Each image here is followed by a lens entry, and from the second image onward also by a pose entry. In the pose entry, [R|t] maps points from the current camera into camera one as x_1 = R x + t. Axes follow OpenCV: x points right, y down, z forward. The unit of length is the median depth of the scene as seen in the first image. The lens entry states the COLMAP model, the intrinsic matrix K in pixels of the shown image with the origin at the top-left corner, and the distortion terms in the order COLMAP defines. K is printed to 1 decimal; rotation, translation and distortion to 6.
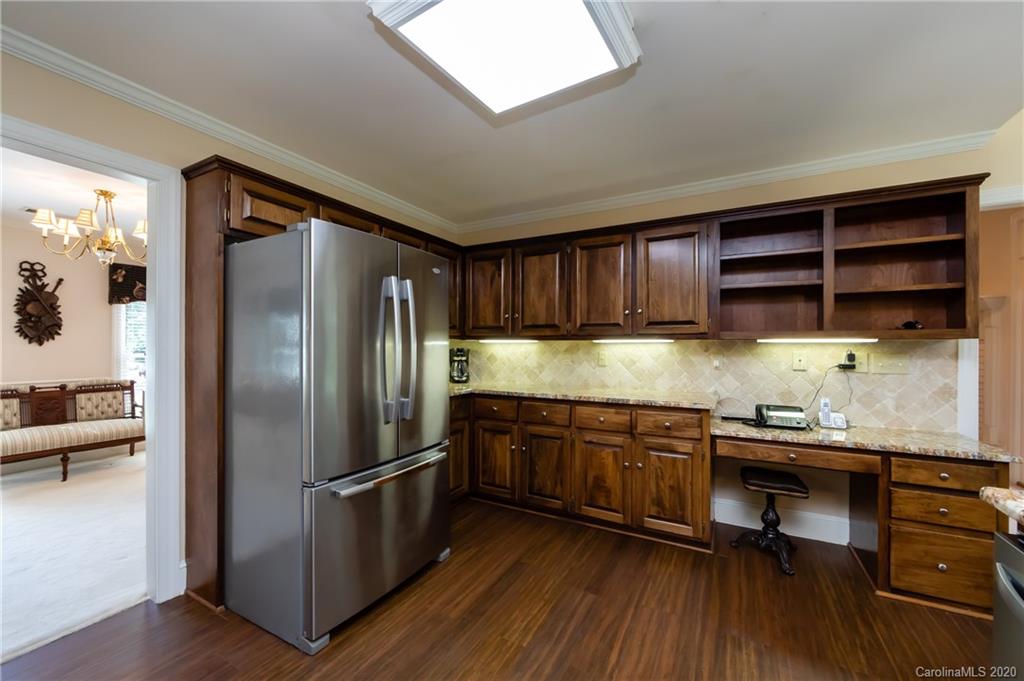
lens RADIAL K [[402.4, 0, 513.5], [0, 402.4, 344.2], [0, 0, 1]] dist [-0.000105, -0.000233]
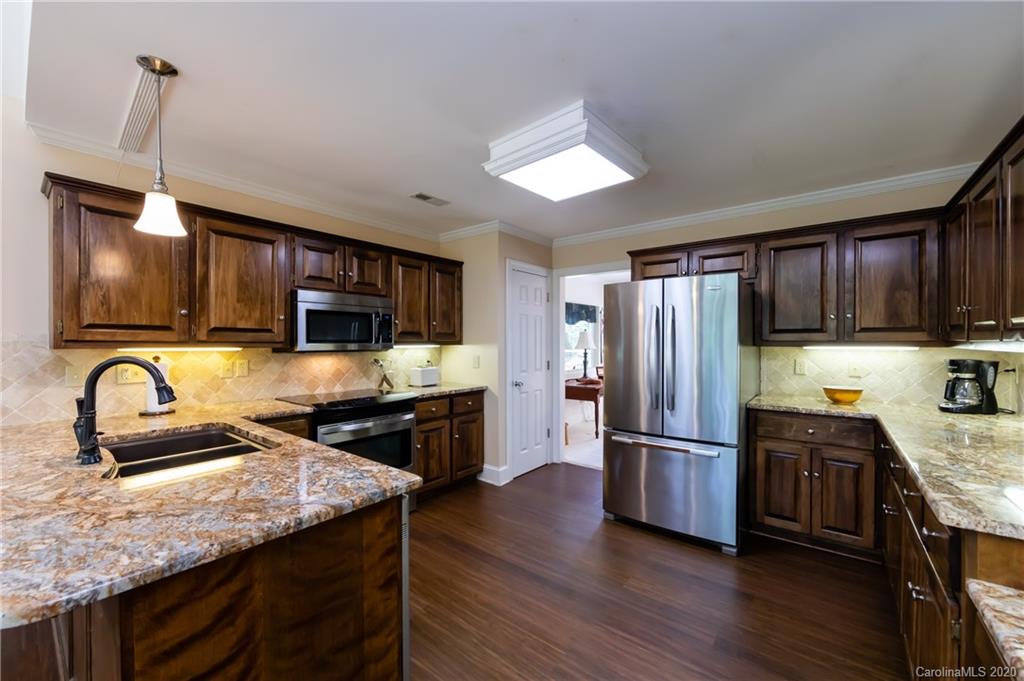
lens RADIAL K [[402.4, 0, 513.5], [0, 402.4, 344.2], [0, 0, 1]] dist [-0.000105, -0.000233]
pose [[-0.163495, 0.005561, -0.986528, 0.892497], [0.003965, 0.999980, 0.004979, -0.030846], [0.986536, -0.003098, -0.163514, 0.560212]]
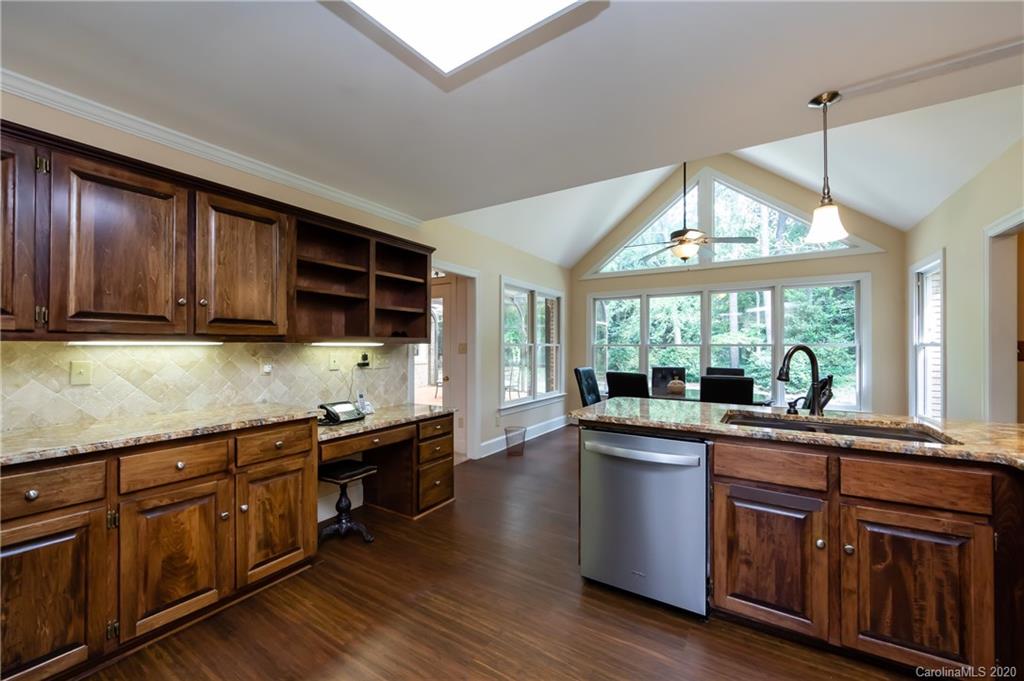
lens RADIAL K [[402.4, 0, 513.5], [0, 402.4, 344.2], [0, 0, 1]] dist [-0.000105, -0.000233]
pose [[0.054183, 0.003080, 0.998526, -0.413219], [-0.004457, 0.999986, -0.002843, -0.007991], [-0.998521, -0.004296, 0.054196, 0.443534]]
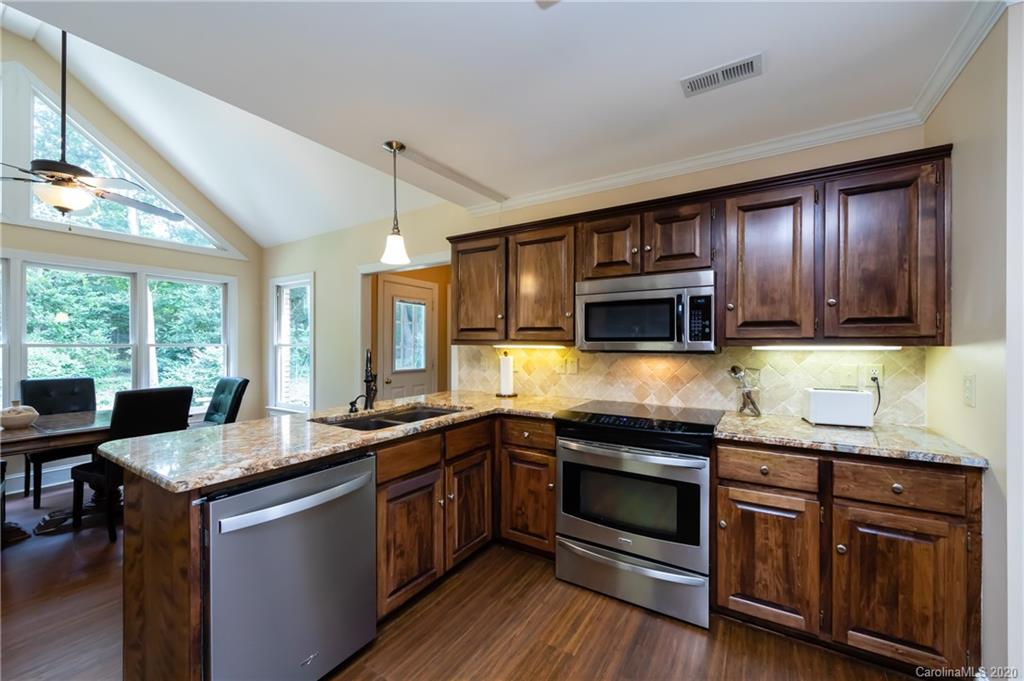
lens RADIAL K [[402.4, 0, 513.5], [0, 402.4, 344.2], [0, 0, 1]] dist [-0.000105, -0.000233]
pose [[-0.998159, -0.003167, 0.060570, 0.036367], [-0.003366, 0.999989, -0.003192, -0.020108], [-0.060559, -0.003390, -0.998159, 0.792717]]
